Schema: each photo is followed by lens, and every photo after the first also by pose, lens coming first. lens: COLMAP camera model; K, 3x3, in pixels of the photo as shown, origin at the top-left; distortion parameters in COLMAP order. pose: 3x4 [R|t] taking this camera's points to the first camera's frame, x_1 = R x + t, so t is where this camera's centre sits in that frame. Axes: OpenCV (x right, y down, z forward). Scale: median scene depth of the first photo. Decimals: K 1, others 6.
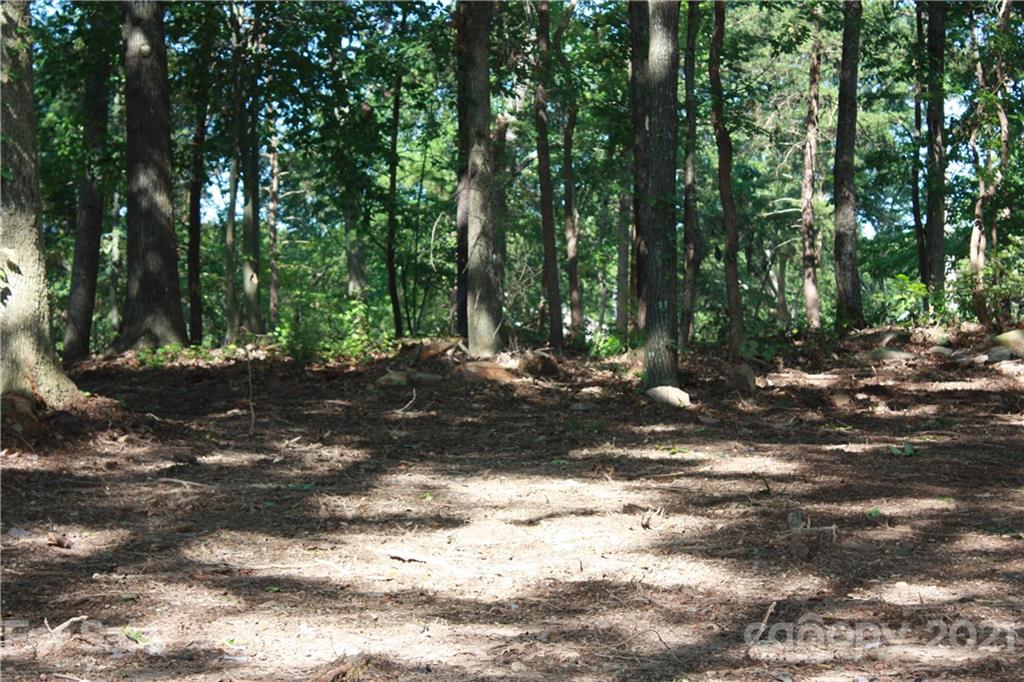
lens RADIAL K [[2475.3, 0, 512.0], [0, 2475.3, 341.0], [0, 0, 1]] dist [0.101537, 0.308786]
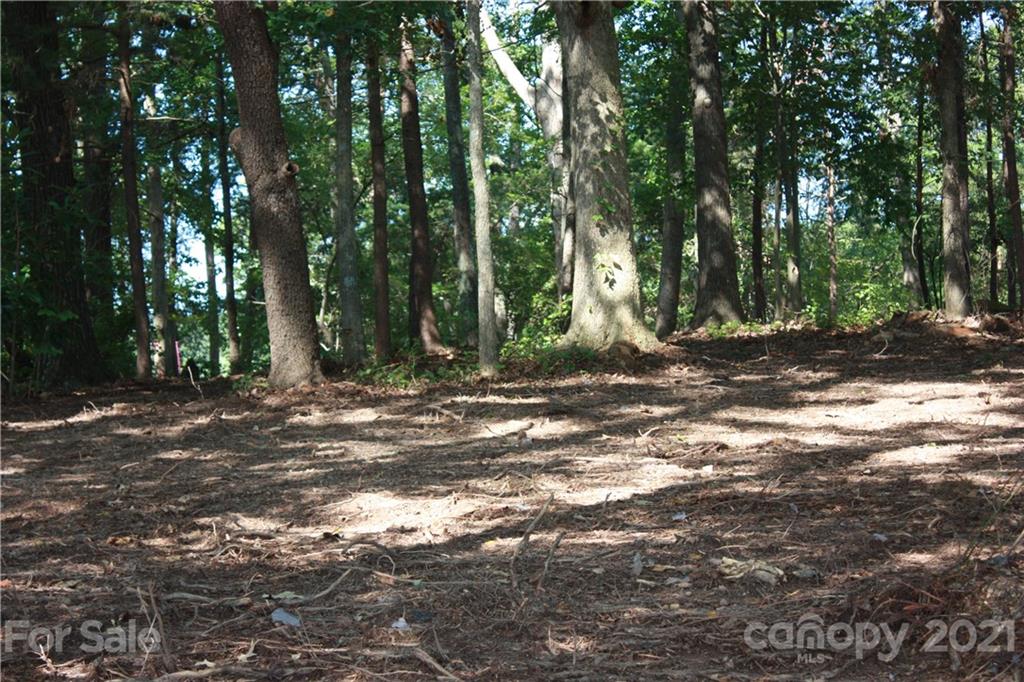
lens RADIAL K [[2475.3, 0, 512.0], [0, 2475.3, 341.0], [0, 0, 1]] dist [0.101537, 0.308786]
pose [[0.971108, -0.030131, -0.236729, 0.095776], [0.030204, 0.999538, -0.003316, 0.019068], [0.236720, -0.003930, 0.971570, -0.492530]]
